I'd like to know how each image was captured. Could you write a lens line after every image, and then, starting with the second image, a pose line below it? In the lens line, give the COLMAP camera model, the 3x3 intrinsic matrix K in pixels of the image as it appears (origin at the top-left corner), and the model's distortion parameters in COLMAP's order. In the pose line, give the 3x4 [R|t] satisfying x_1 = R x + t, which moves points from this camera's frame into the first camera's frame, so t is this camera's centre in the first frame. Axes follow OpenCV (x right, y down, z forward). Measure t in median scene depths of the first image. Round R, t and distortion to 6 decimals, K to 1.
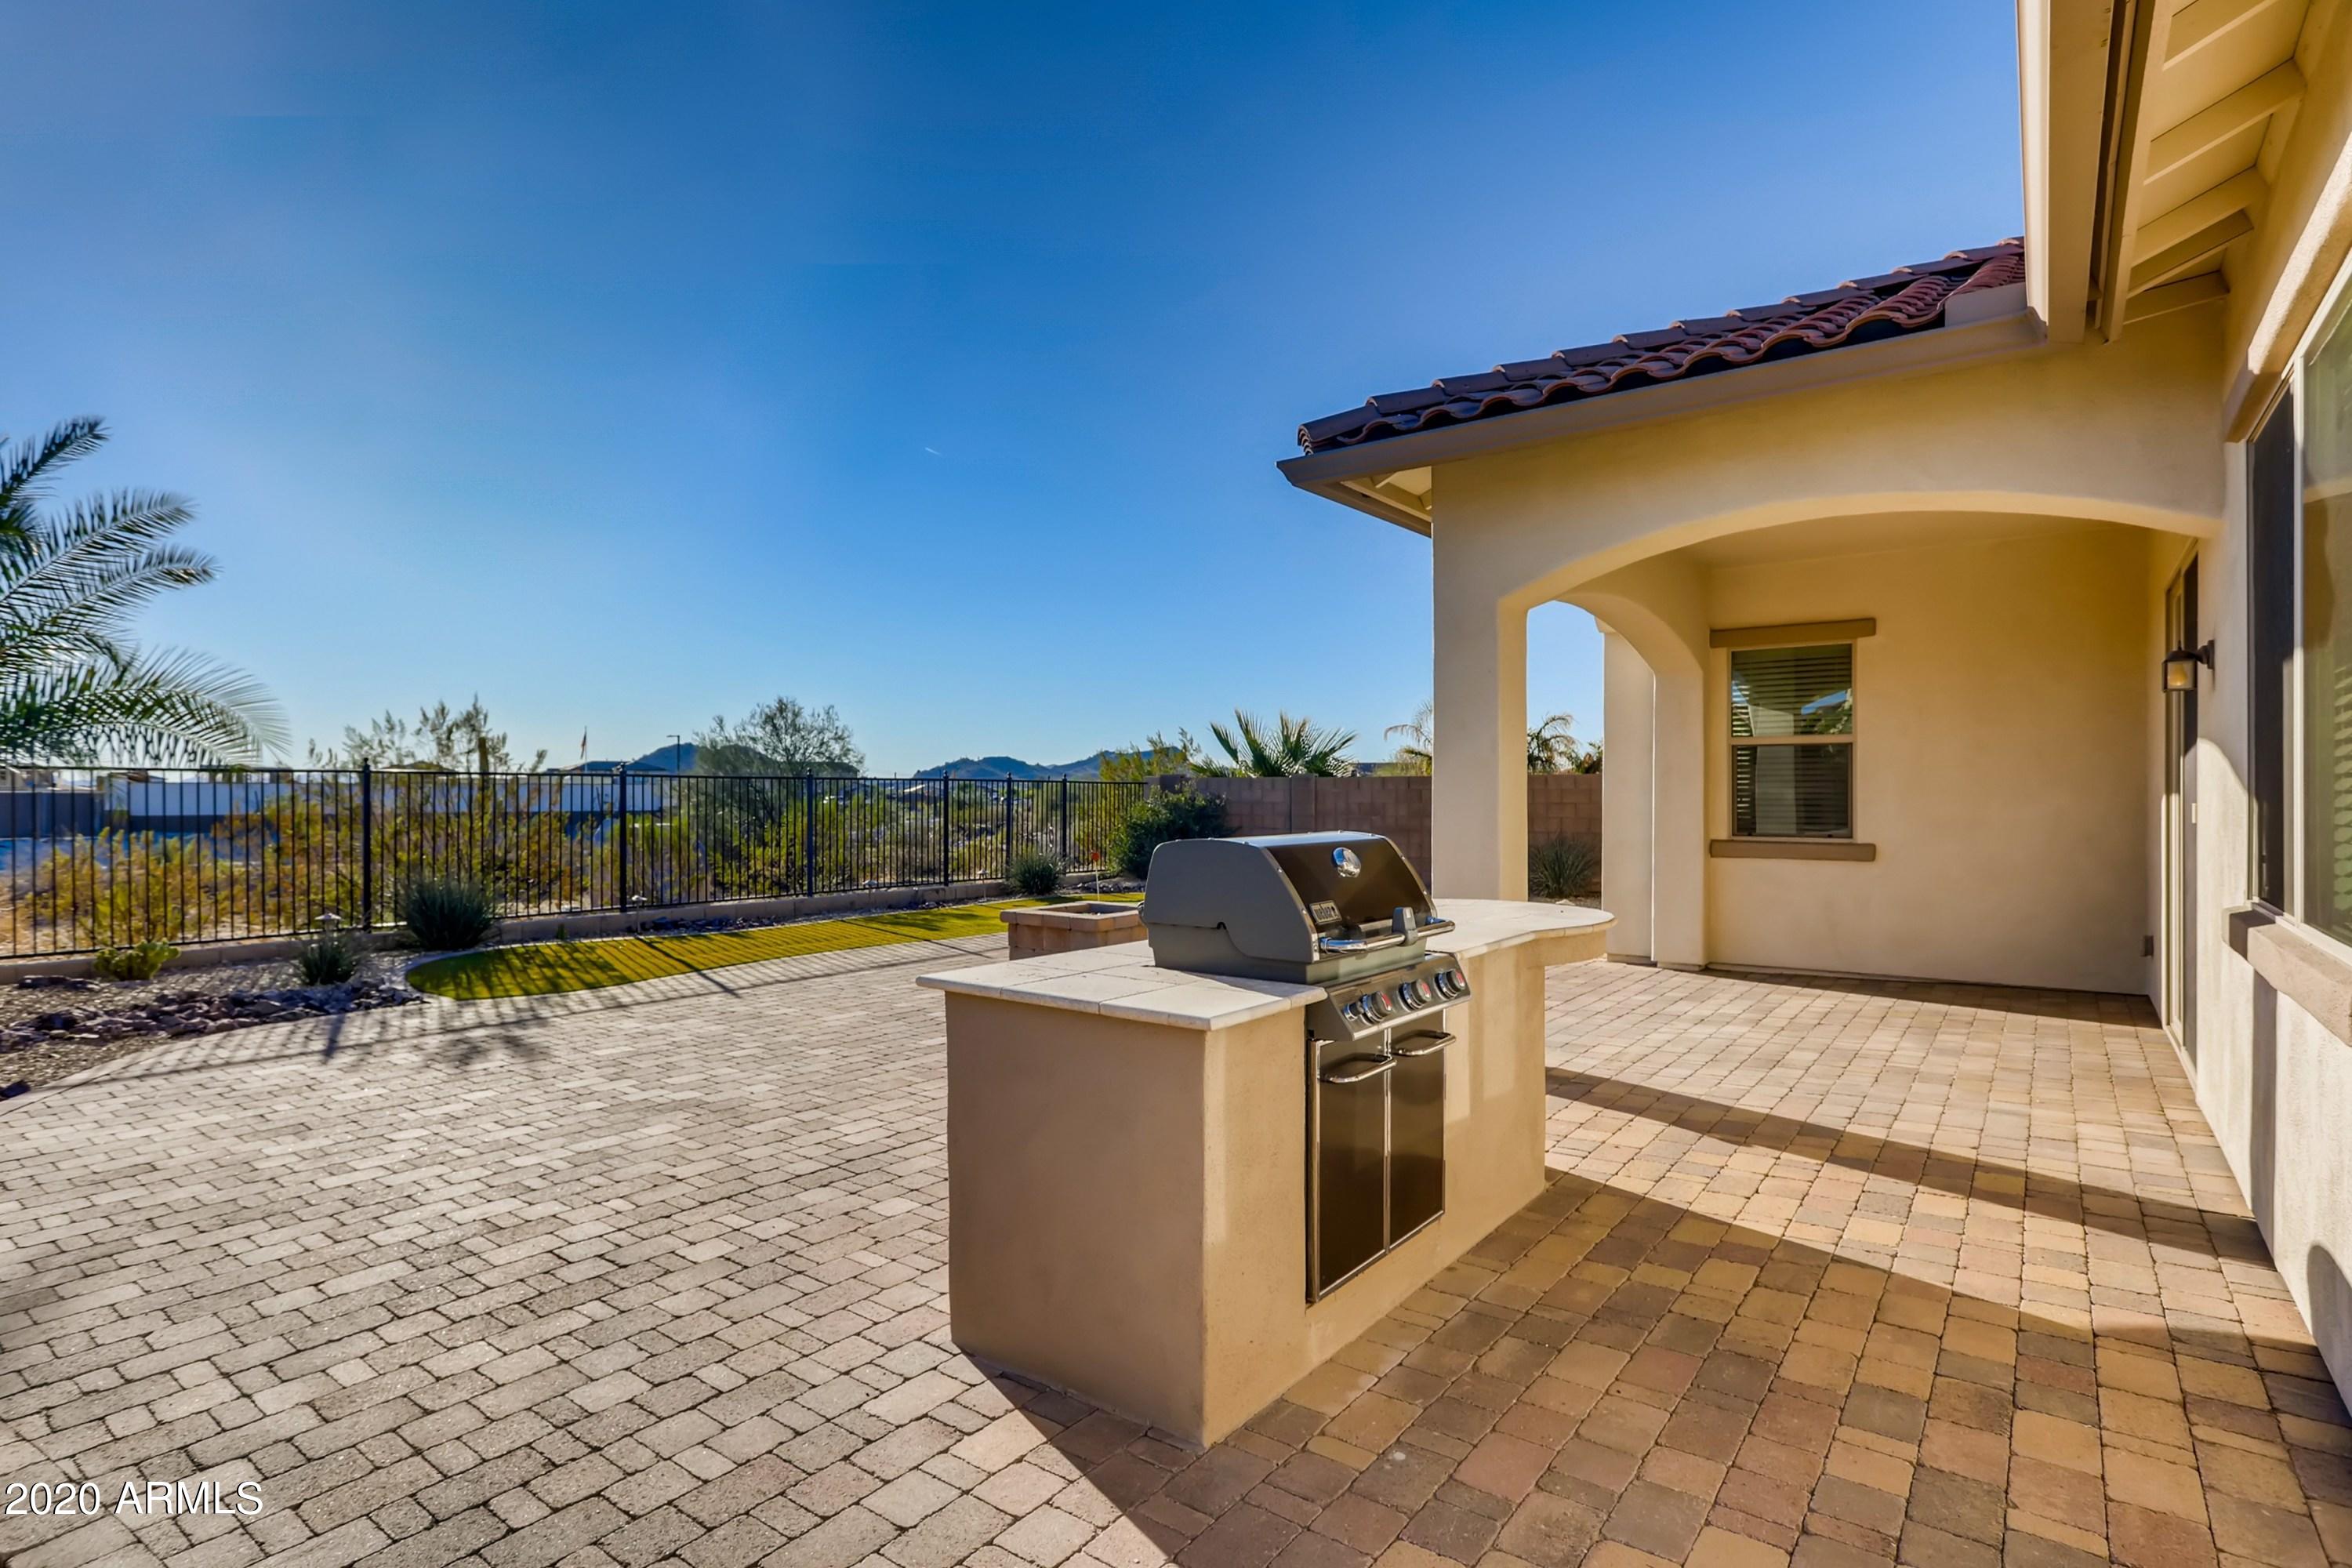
lens RADIAL K [[1168.5, 0, 1165.9], [0, 1168.5, 784.2], [0, 0, 1]] dist [0.003960, 0.001583]
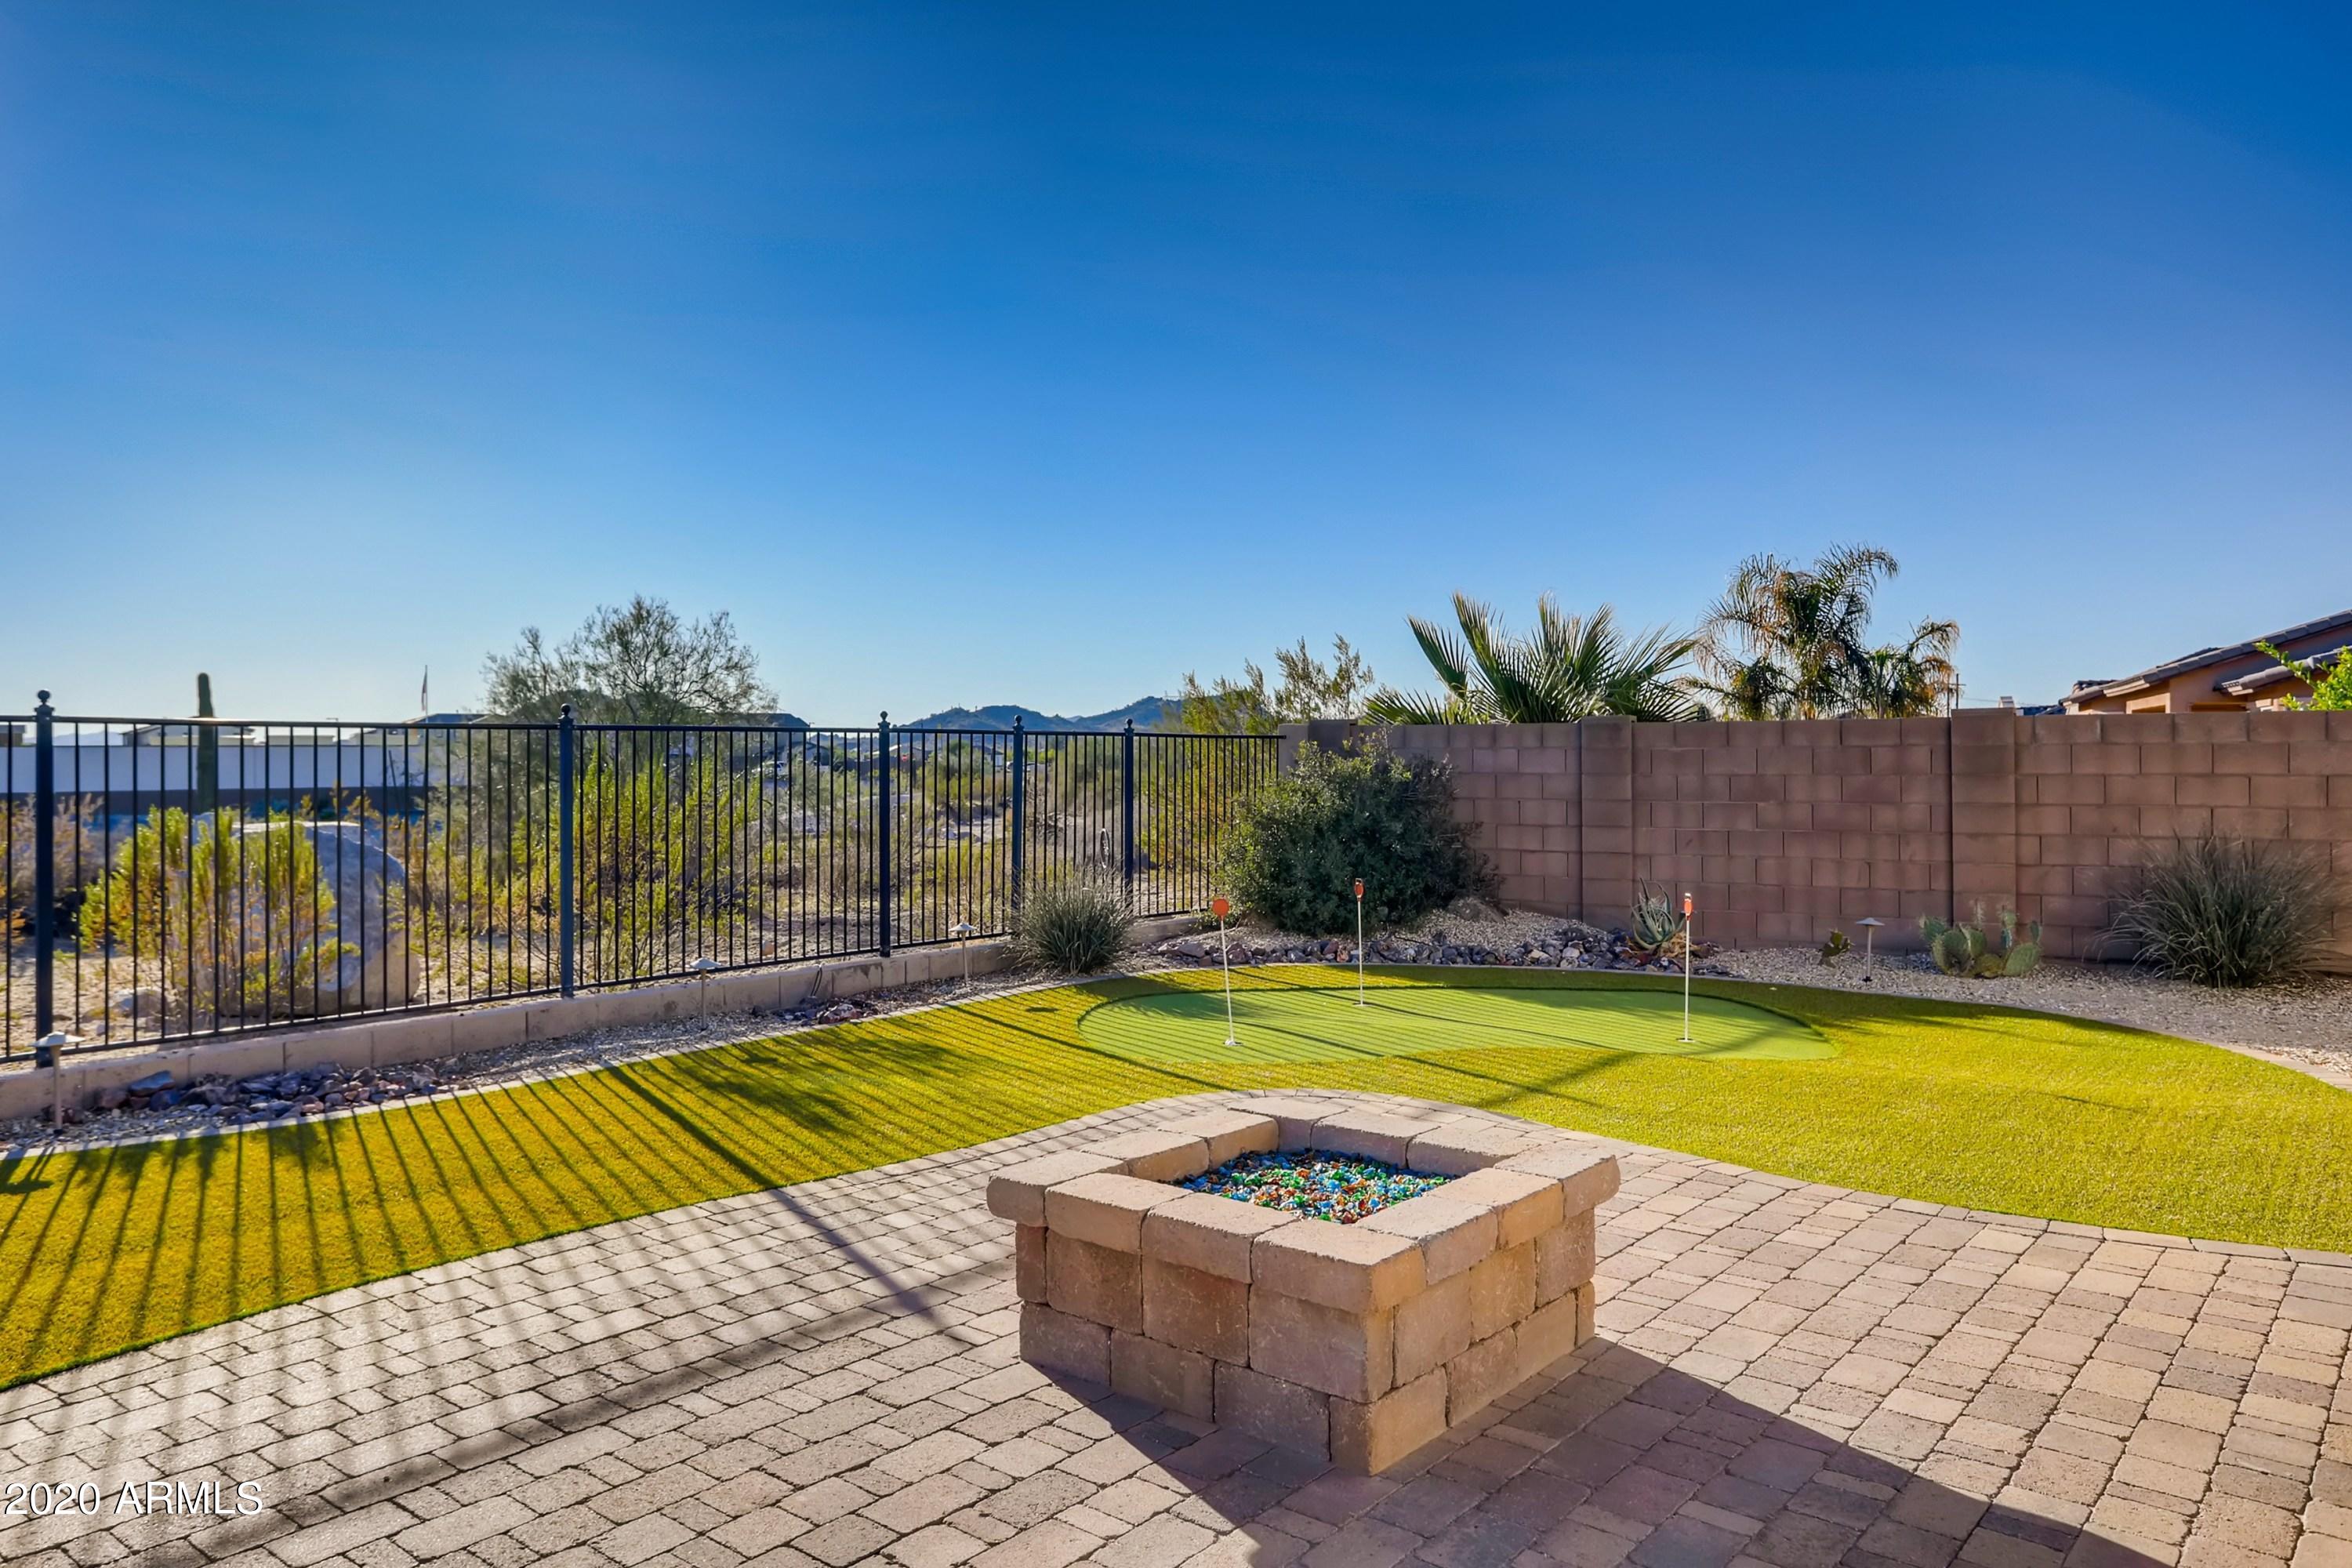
lens RADIAL K [[1639.7, 0, 1176.0], [0, 1639.7, 784.0], [0, 0, 1]] dist [0.002377, 0.000470]
pose [[0.999300, -0.003336, -0.037272, -0.037133], [0.004296, 0.999660, 0.025712, 0.001157], [0.037173, -0.025854, 0.998974, 0.278670]]
